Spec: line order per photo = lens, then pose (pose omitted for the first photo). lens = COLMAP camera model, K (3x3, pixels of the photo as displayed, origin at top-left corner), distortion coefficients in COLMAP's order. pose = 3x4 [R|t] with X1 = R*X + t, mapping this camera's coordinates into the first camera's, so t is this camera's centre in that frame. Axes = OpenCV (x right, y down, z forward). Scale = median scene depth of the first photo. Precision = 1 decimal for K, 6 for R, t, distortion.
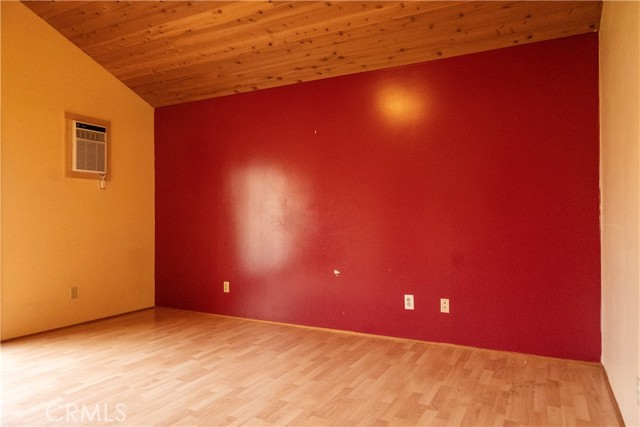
lens RADIAL K [[434.7, 0, 319.3], [0, 434.7, 214.4], [0, 0, 1]] dist [-0.005664, 0.002307]
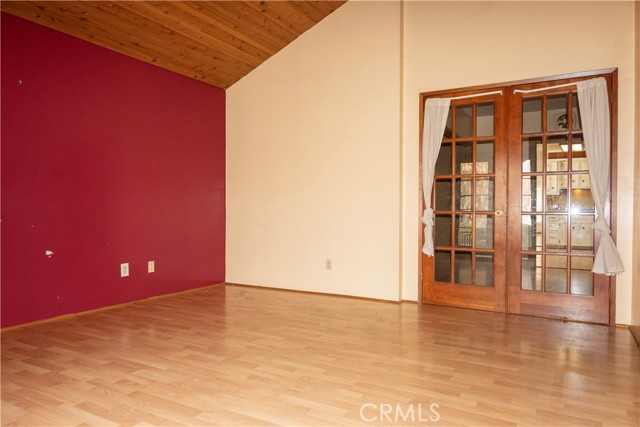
lens RADIAL K [[434.7, 0, 319.3], [0, 434.7, 214.4], [0, 0, 1]] dist [-0.005664, 0.002307]
pose [[0.043488, -0.003081, 0.999049, -1.044375], [-0.011796, 0.999924, 0.003597, 0.059232], [-0.998984, -0.011941, 0.043448, 0.544244]]
